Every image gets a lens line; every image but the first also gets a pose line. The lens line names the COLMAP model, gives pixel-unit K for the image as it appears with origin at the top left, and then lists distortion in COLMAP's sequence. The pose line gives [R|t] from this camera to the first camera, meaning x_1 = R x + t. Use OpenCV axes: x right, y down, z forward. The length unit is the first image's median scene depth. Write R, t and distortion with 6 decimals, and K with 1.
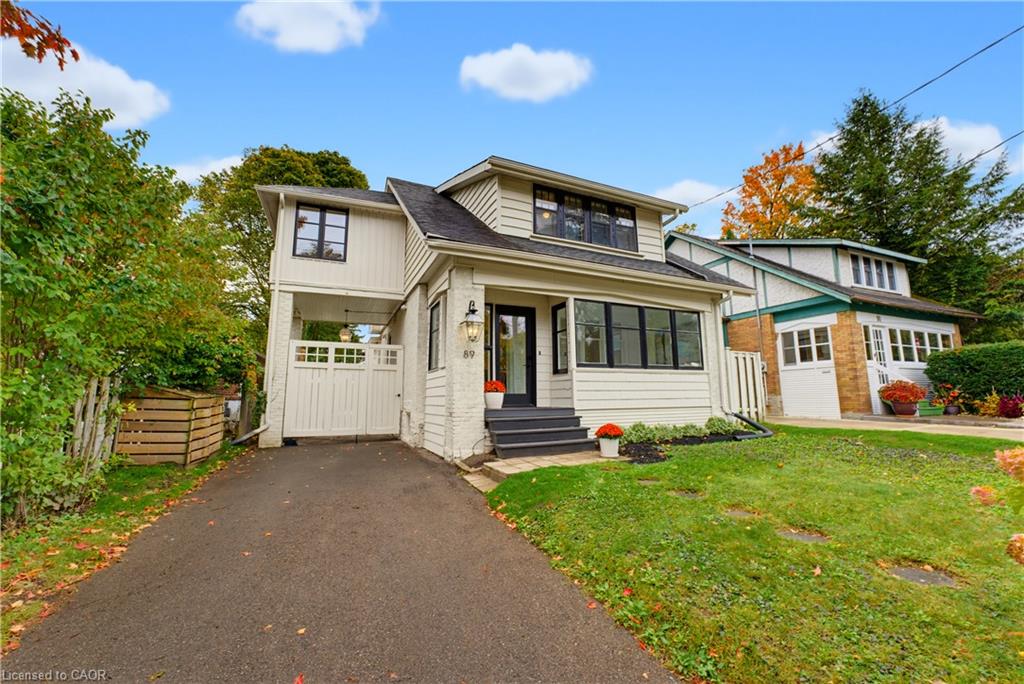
lens RADIAL K [[413.7, 0, 512.0], [0, 413.7, 342.0], [0, 0, 1]] dist [-0.042535, 0.024739]
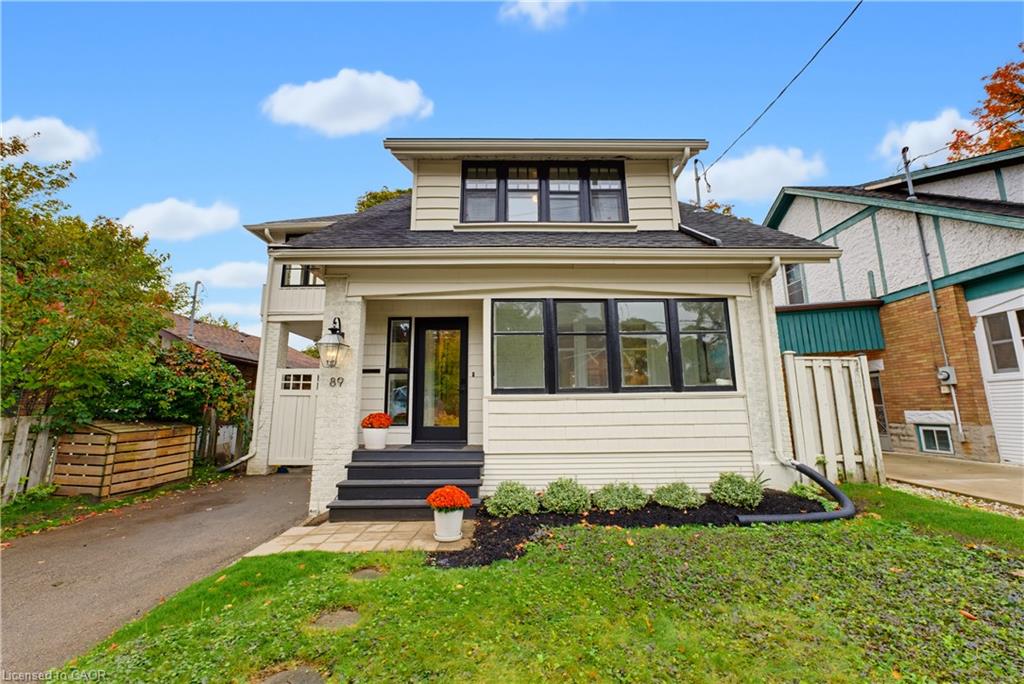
lens RADIAL K [[411.9, 0, 517.8], [0, 411.9, 339.4], [0, 0, 1]] dist [-0.003444, 0.000811]
pose [[0.915073, -0.068071, -0.397501, 0.419515], [0.054655, 0.997491, -0.044999, 0.001362], [0.399567, 0.019452, 0.916498, 0.300625]]
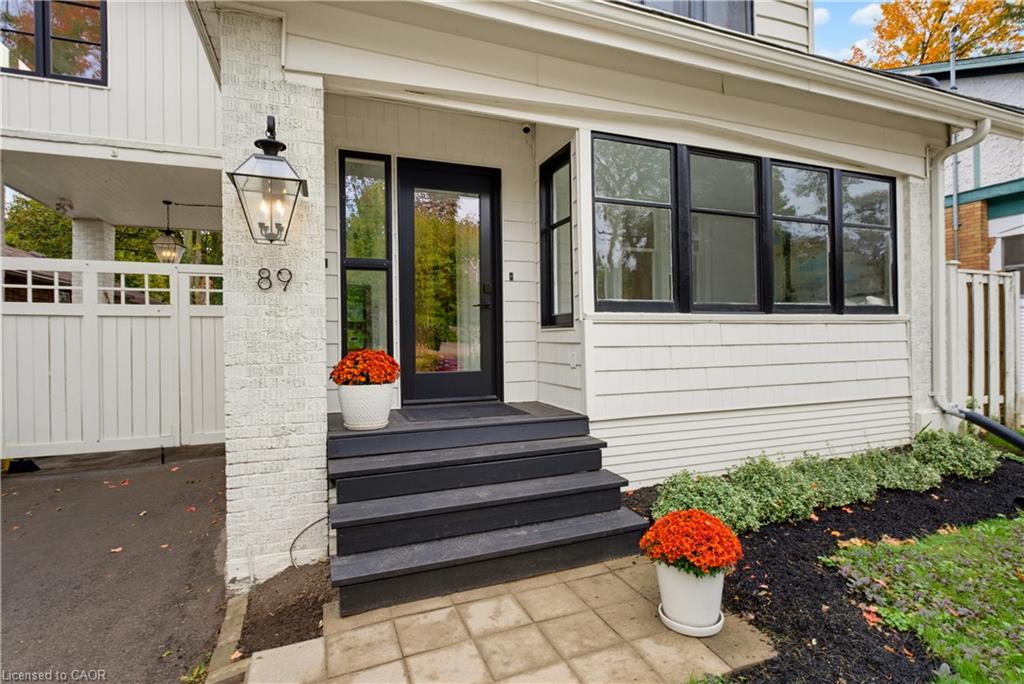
lens RADIAL K [[505.7, 0, 513.9], [0, 505.7, 336.5], [0, 0, 1]] dist [0.004039, -0.000514]
pose [[0.998832, -0.005831, -0.047959, 0.088014], [0.011978, 0.991587, 0.128889, 0.018554], [0.046804, -0.129313, 0.990499, 0.447529]]
